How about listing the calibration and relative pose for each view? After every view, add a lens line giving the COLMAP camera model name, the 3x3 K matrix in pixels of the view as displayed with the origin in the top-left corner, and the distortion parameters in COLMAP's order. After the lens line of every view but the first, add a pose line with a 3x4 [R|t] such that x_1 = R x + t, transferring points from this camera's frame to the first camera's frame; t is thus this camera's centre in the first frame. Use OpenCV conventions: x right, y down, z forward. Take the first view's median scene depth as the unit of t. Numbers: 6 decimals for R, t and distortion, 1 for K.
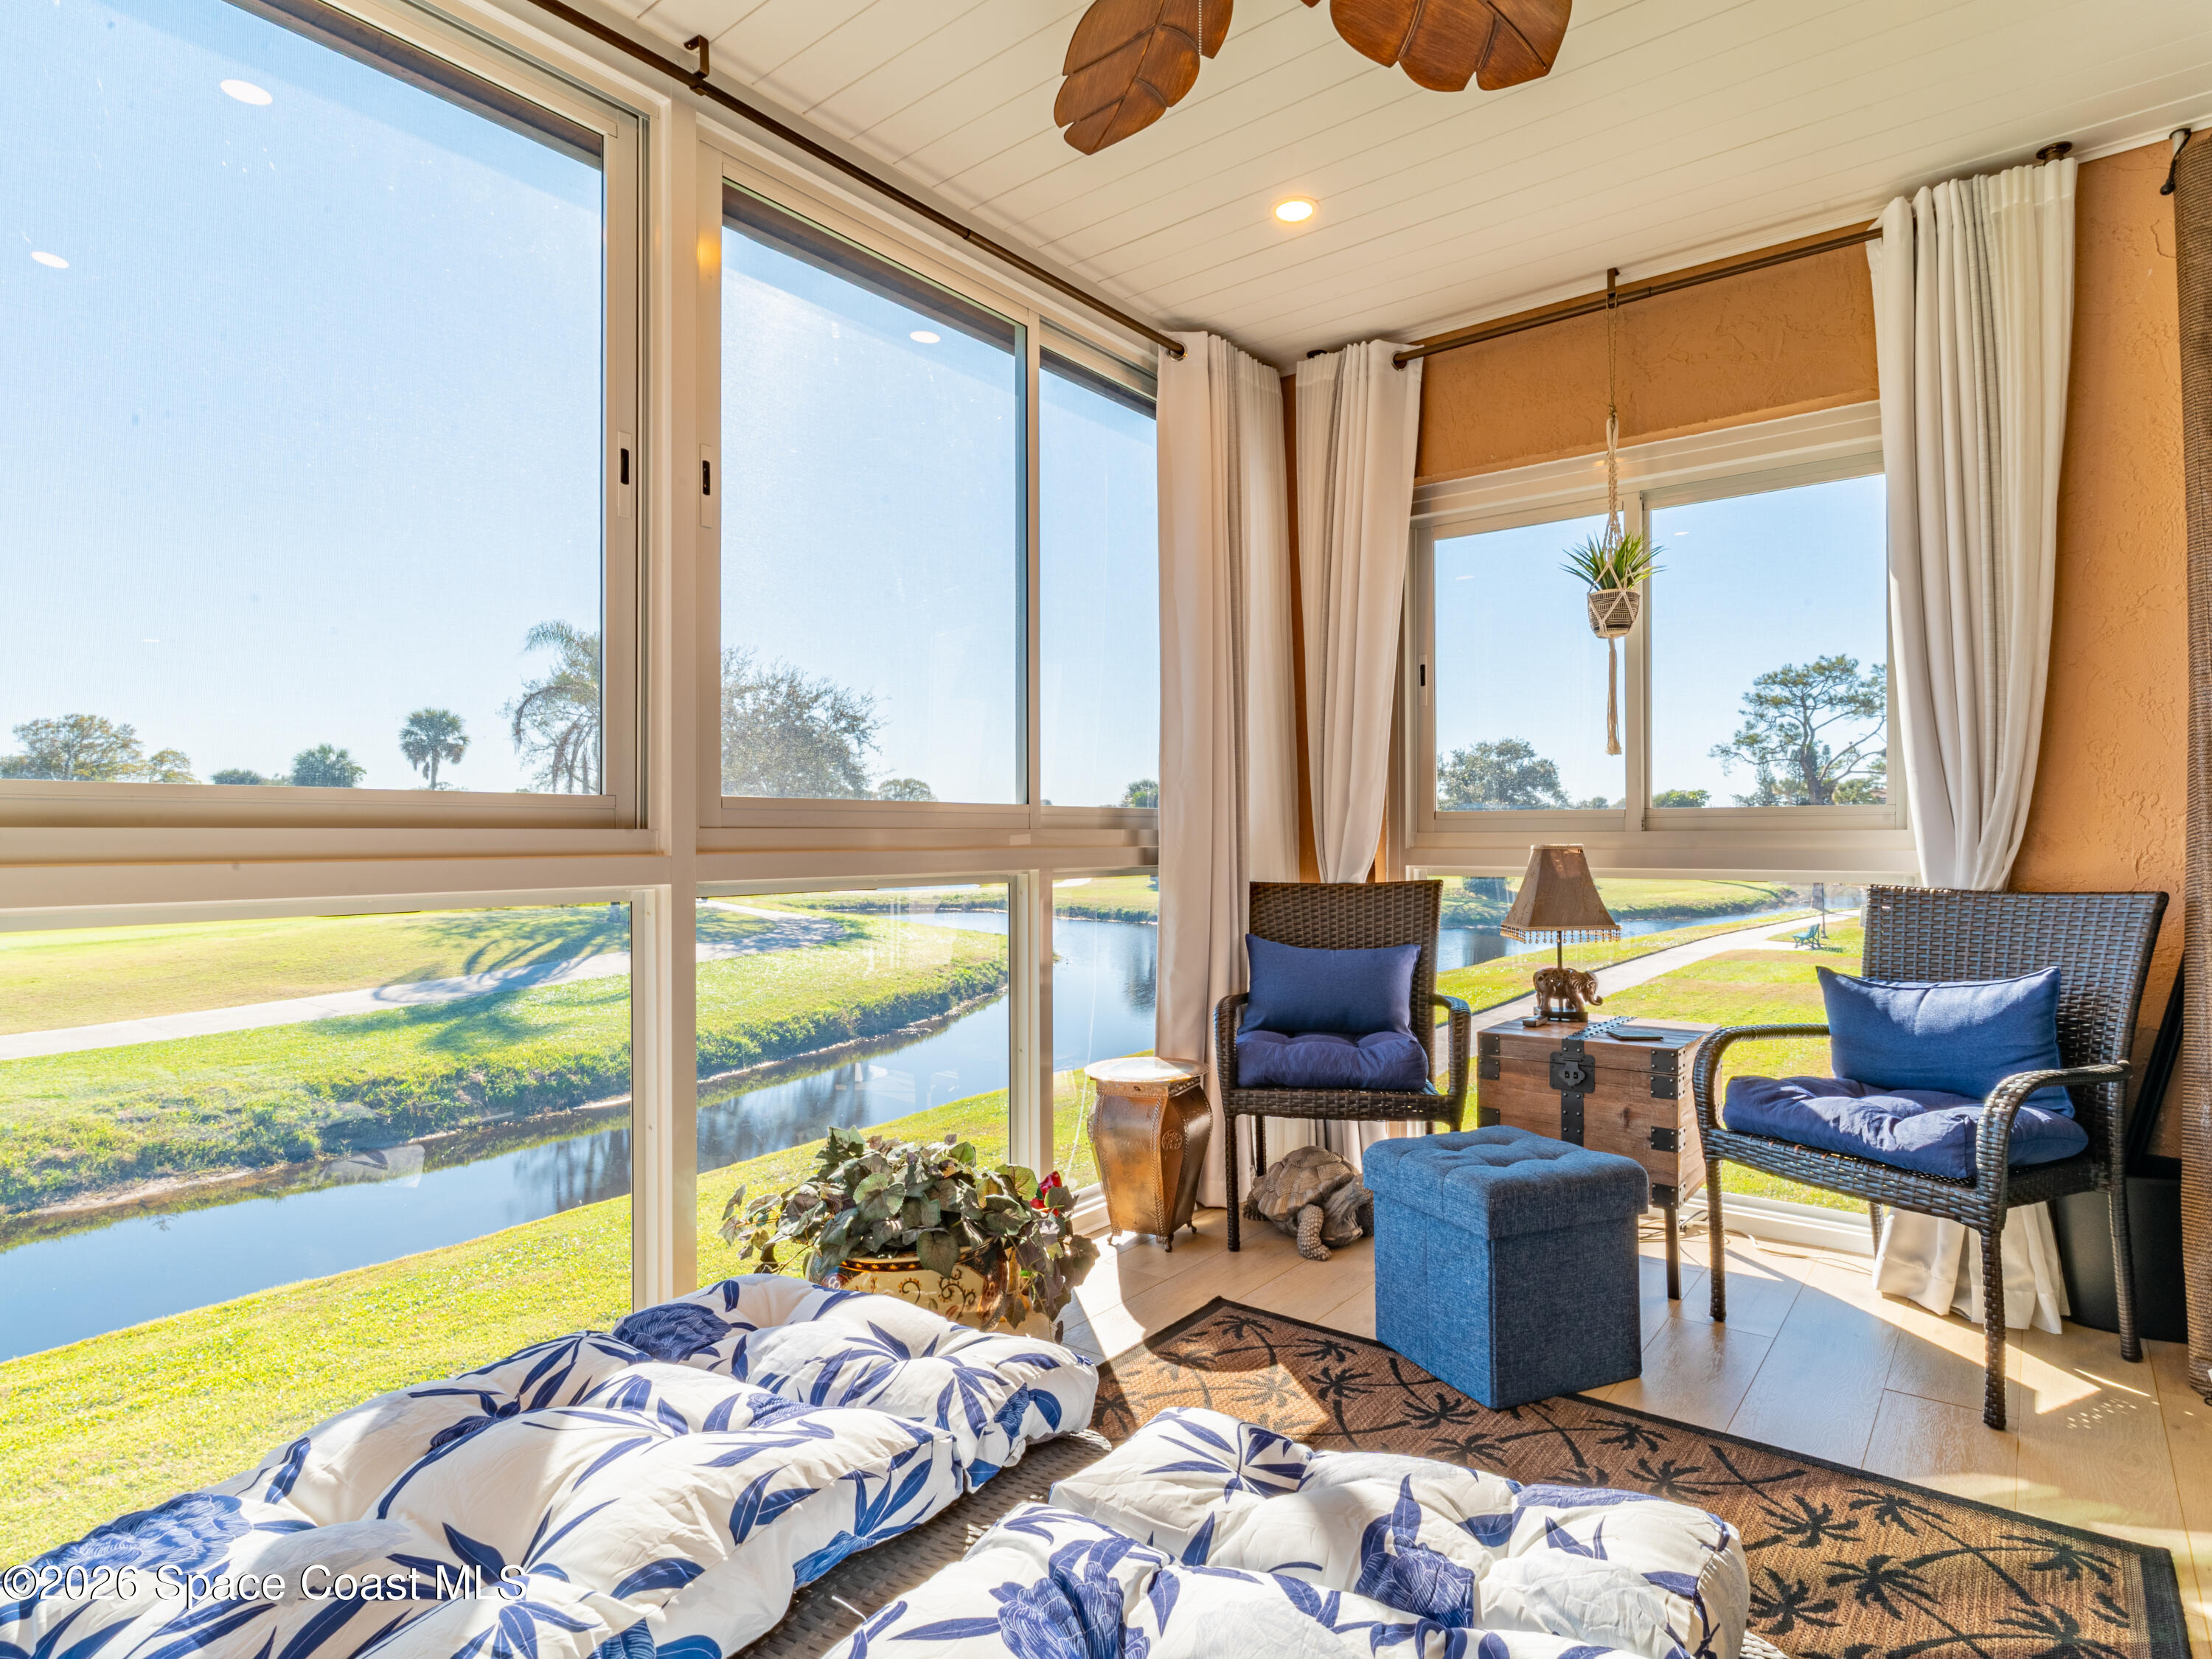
lens RADIAL K [[1200.3, 0, 1110.9], [0, 1200.3, 825.1], [0, 0, 1]] dist [-0.000898, 0.000358]
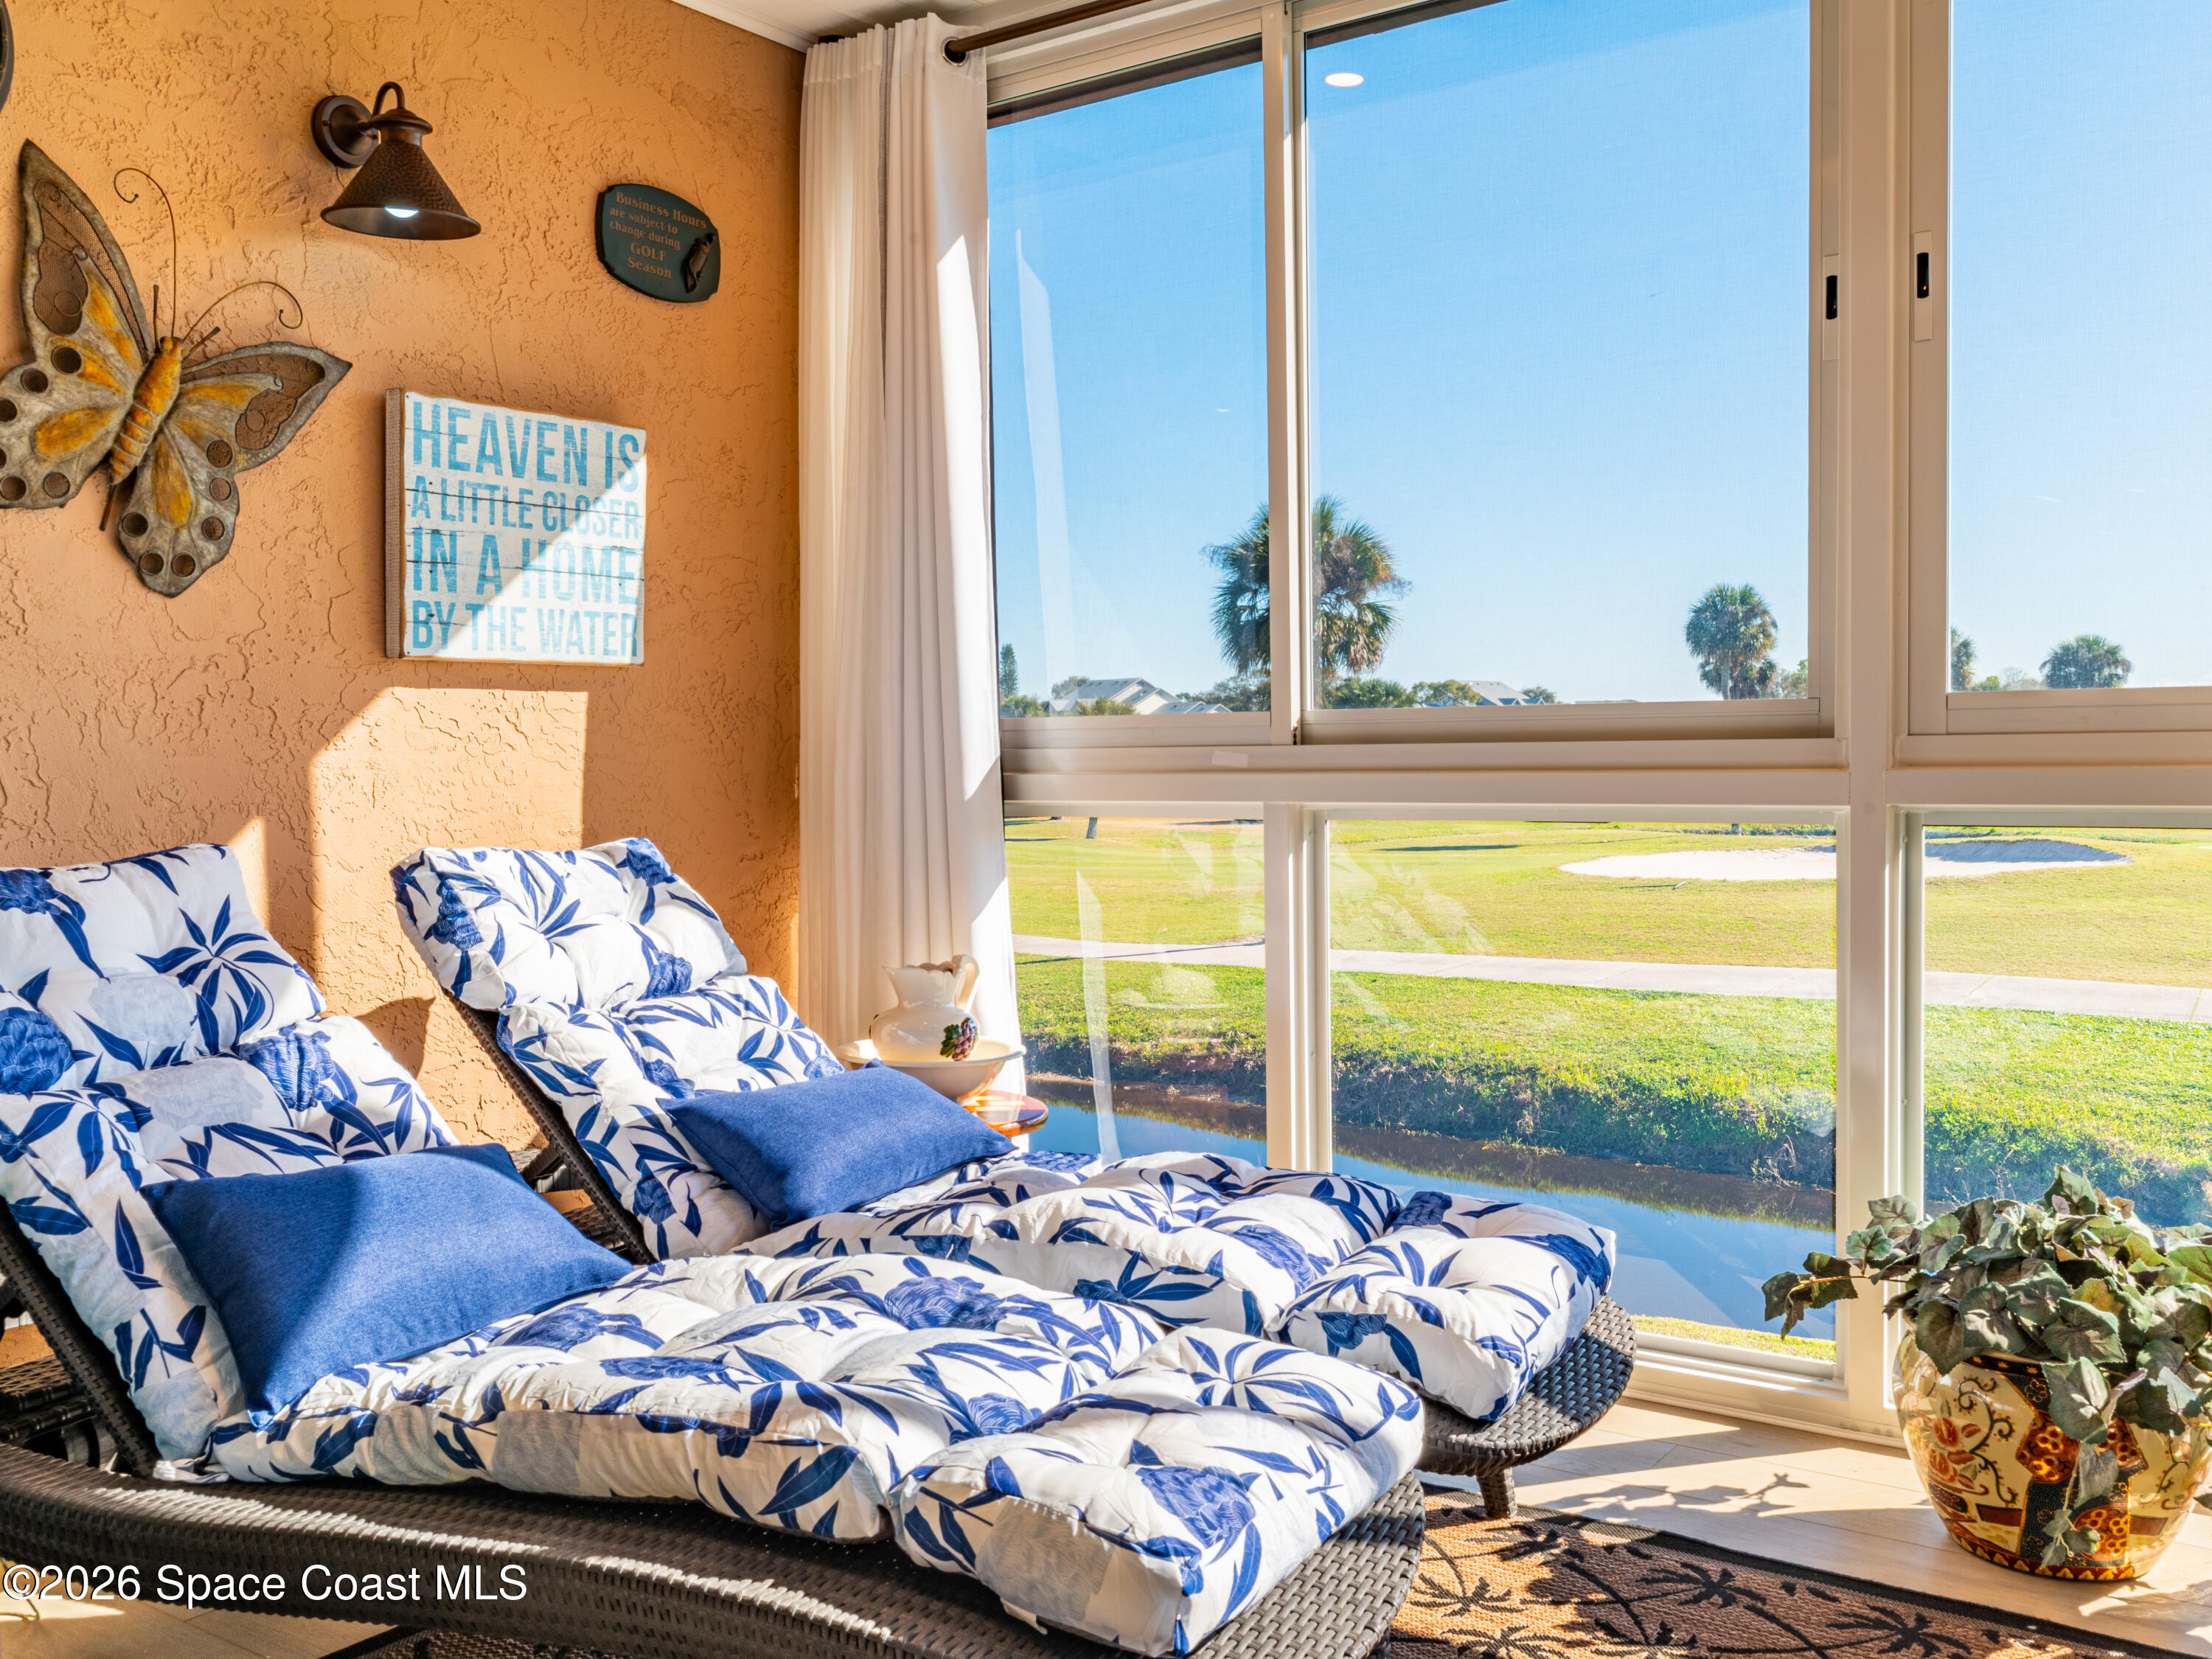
lens RADIAL K [[1934.6, 0, 1104.6], [0, 1934.6, 823.2], [0, 0, 1]] dist [0.008768, -0.001974]
pose [[0.052586, 0.041312, -0.997762, 0.120496], [0.022130, 0.998850, 0.042524, -0.000898], [0.998371, -0.024316, 0.051611, 0.056468]]
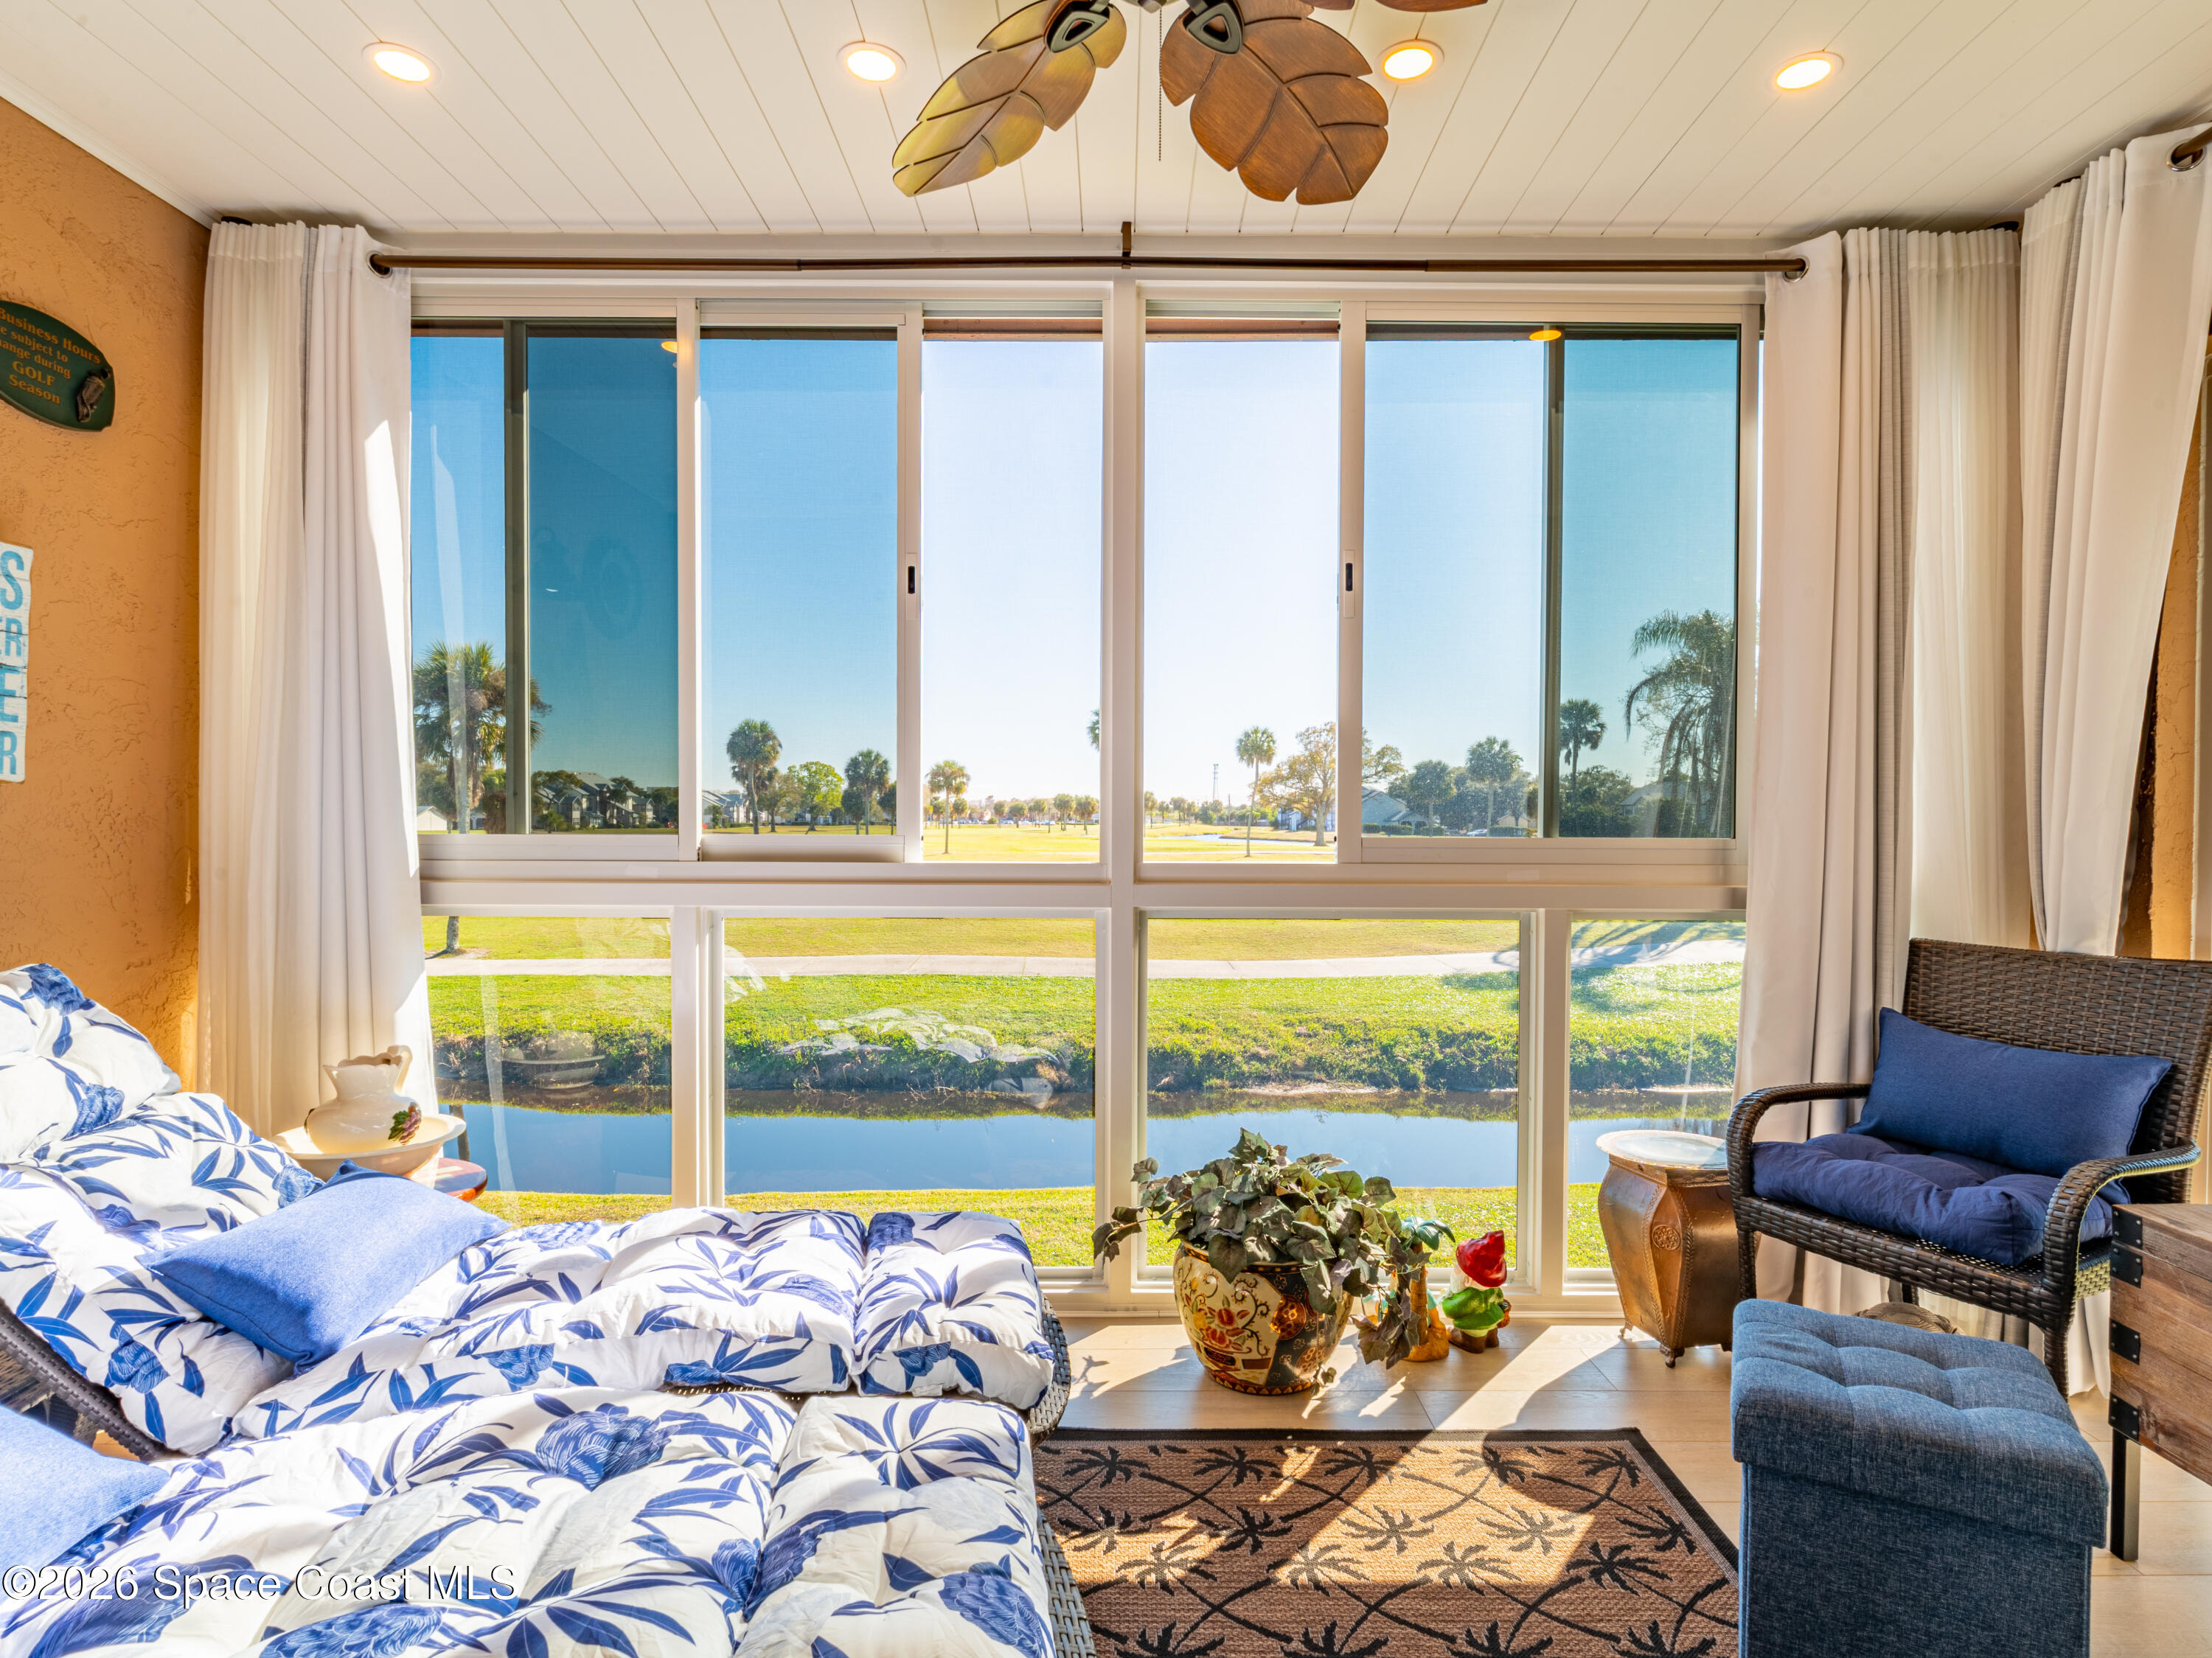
lens RADIAL K [[1189.3, 0, 1117.3], [0, 1189.3, 831.4], [0, 0, 1]] dist [0.001701, 0.000698]
pose [[0.620211, 0.017211, -0.784247, 0.081480], [0.000679, 0.999747, 0.022478, -0.007896], [0.784435, -0.014473, 0.620042, 0.030180]]
